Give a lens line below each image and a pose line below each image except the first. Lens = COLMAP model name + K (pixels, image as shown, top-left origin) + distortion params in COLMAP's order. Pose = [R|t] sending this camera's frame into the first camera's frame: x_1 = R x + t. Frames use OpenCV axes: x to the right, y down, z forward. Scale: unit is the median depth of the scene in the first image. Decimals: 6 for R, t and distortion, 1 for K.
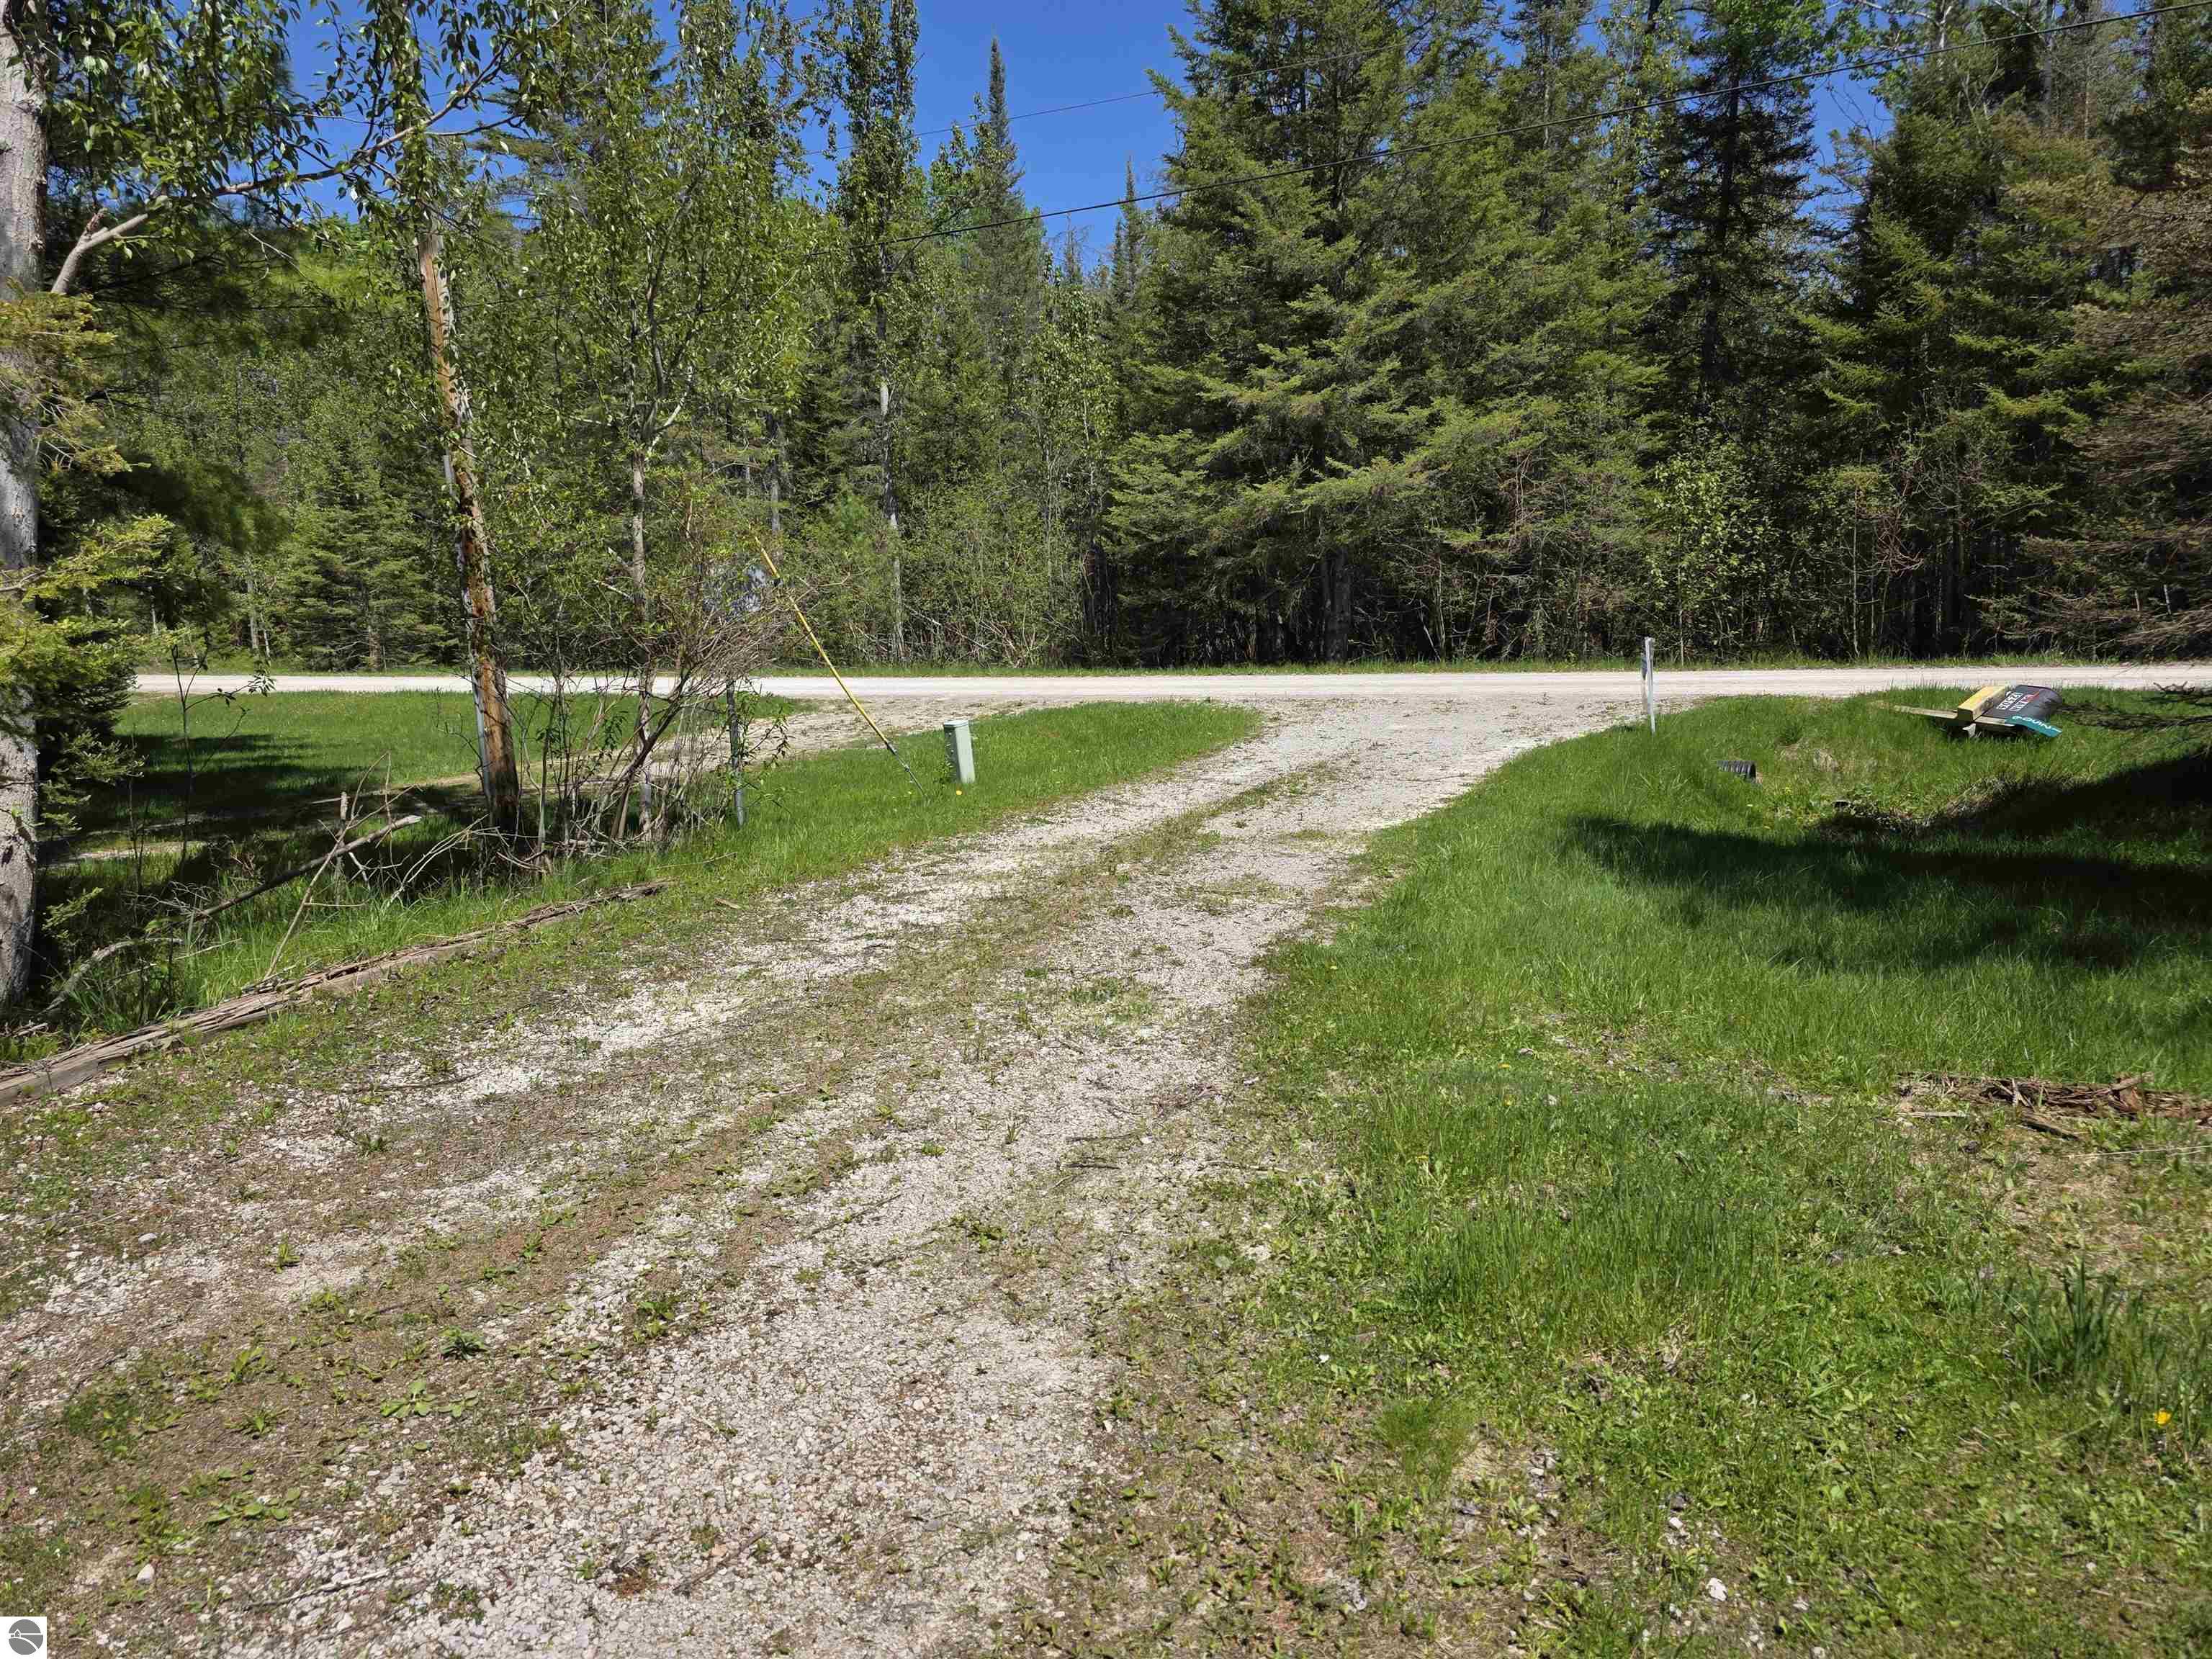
lens RADIAL K [[1481.1, 0, 1115.5], [0, 1481.1, 820.9], [0, 0, 1]] dist [0.064858, -0.055850]
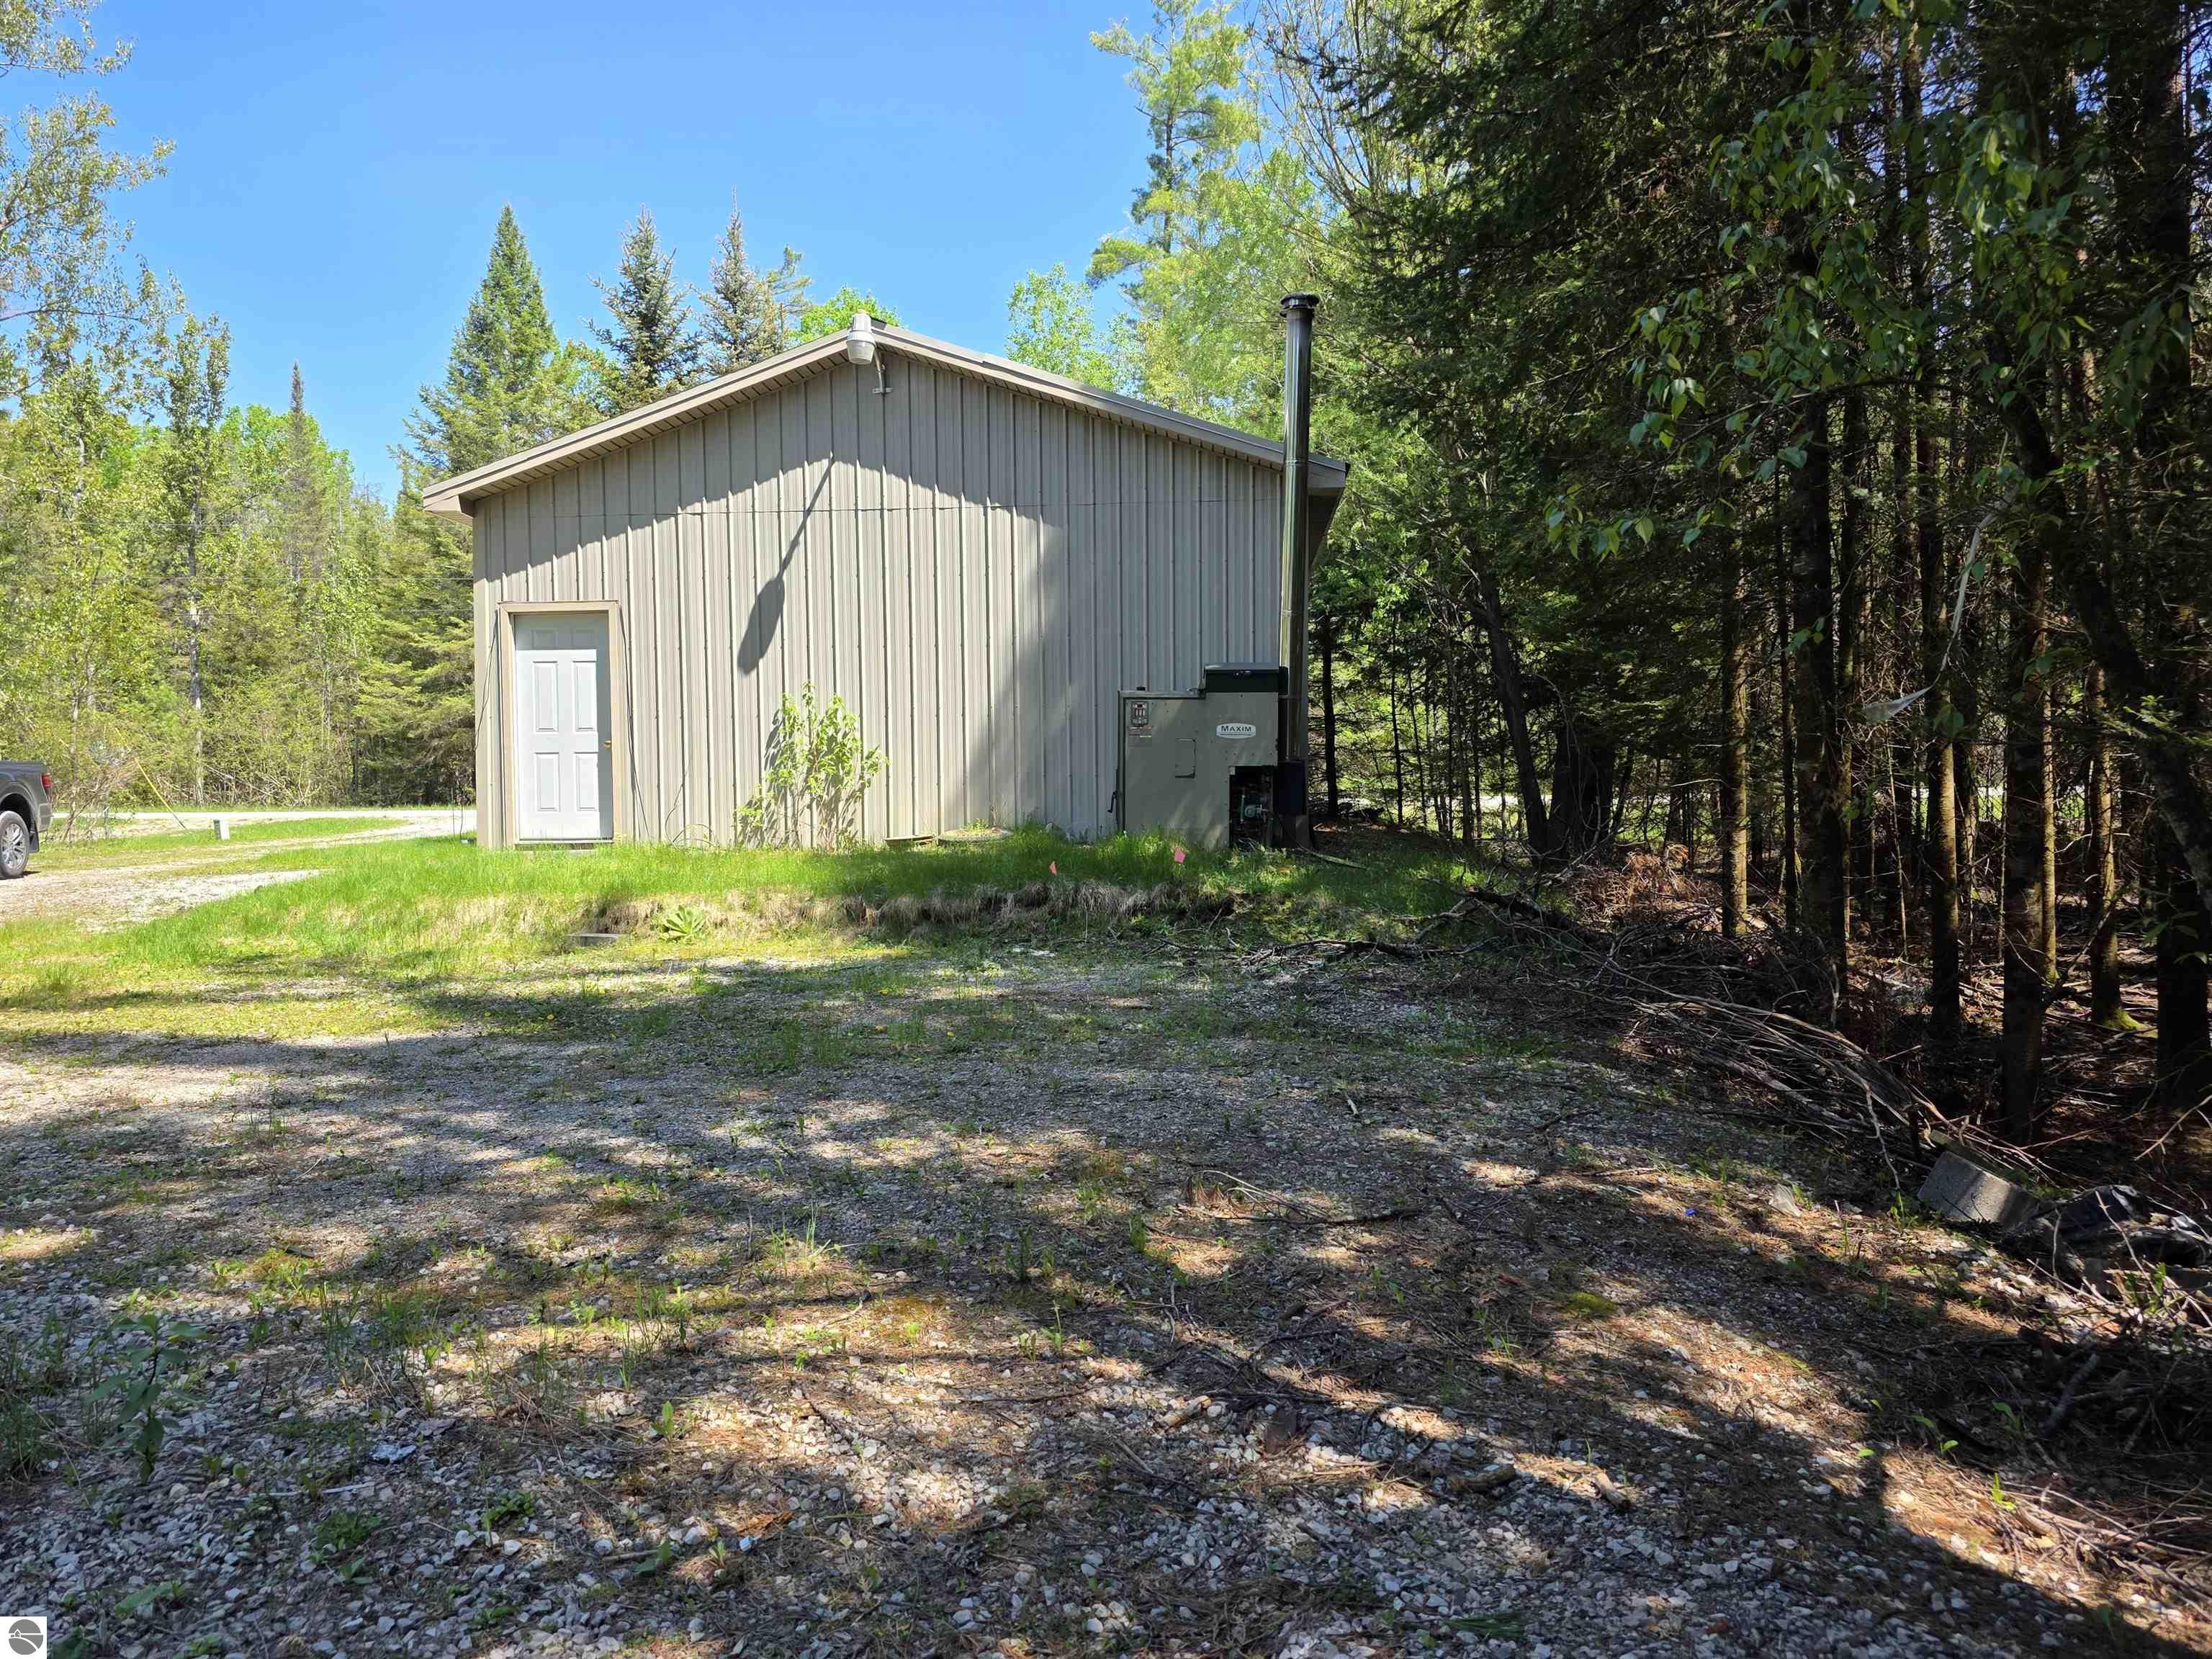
lens RADIAL K [[1481.1, 0, 1092.9], [0, 1481.1, 836.5], [0, 0, 1]] dist [0.064858, -0.055850]
pose [[0.924338, 0.012426, 0.381371, 0.091050], [0.032085, 0.993399, -0.110134, 0.104432], [-0.380222, 0.114037, 0.917838, -0.605656]]
